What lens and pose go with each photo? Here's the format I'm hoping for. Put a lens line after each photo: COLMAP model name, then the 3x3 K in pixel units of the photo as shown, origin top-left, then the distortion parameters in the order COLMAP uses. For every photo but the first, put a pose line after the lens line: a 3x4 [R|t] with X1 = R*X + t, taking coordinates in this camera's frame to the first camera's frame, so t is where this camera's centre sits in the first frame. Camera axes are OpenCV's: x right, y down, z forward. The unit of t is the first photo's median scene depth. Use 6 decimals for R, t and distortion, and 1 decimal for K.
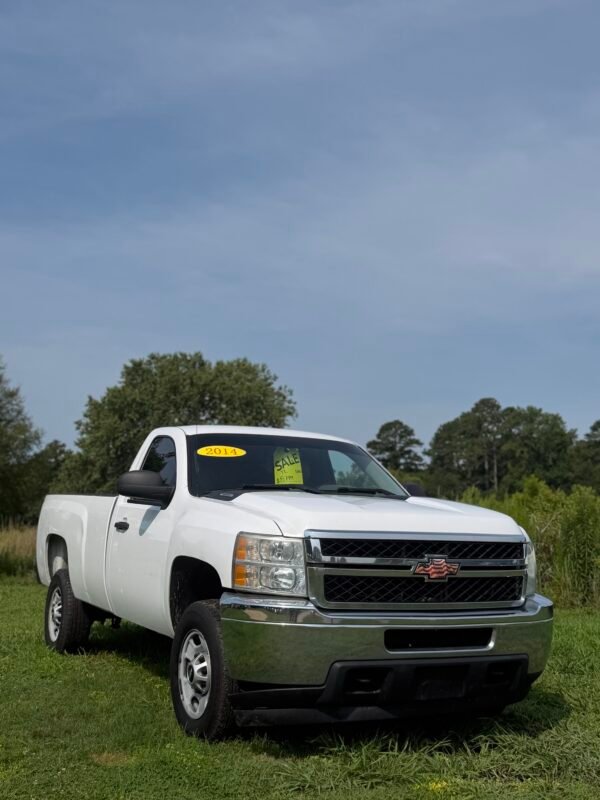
lens RADIAL K [[887.9, 0, 300.0], [0, 887.9, 400.0], [0, 0, 1]] dist [0.023830, 0.008718]
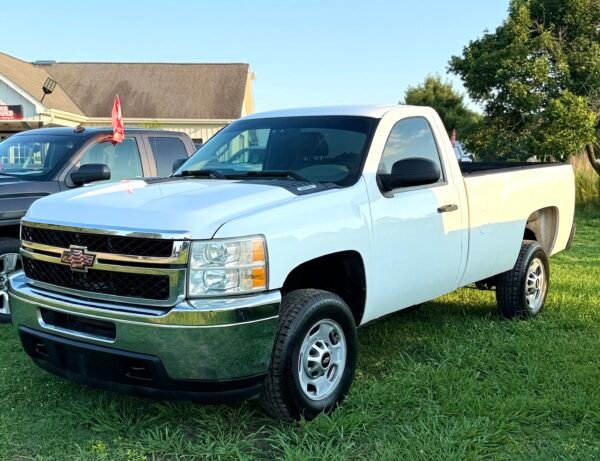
lens RADIAL K [[692.8, 0, 300.5], [0, 692.8, 278.0], [0, 0, 1]] dist [0.323468, -0.828807]
pose [[0.463356, 0.117825, -0.878304, 0.998684], [0.137985, 0.969440, 0.202847, 0.078500], [0.875363, -0.215183, 0.432938, 0.858481]]
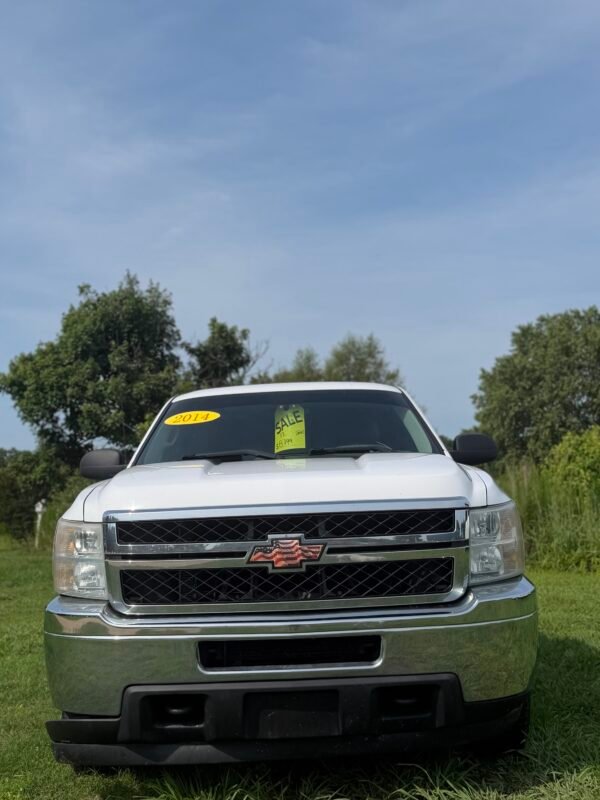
lens RADIAL K [[917.4, 0, 300.0], [0, 917.4, 400.0], [0, 0, 1]] dist [0.080660, -0.014478]
pose [[0.904506, -0.108089, -0.412535, 0.478589], [0.121406, 0.992584, 0.006121, 0.063650], [0.408815, -0.055621, 0.910921, 0.336655]]
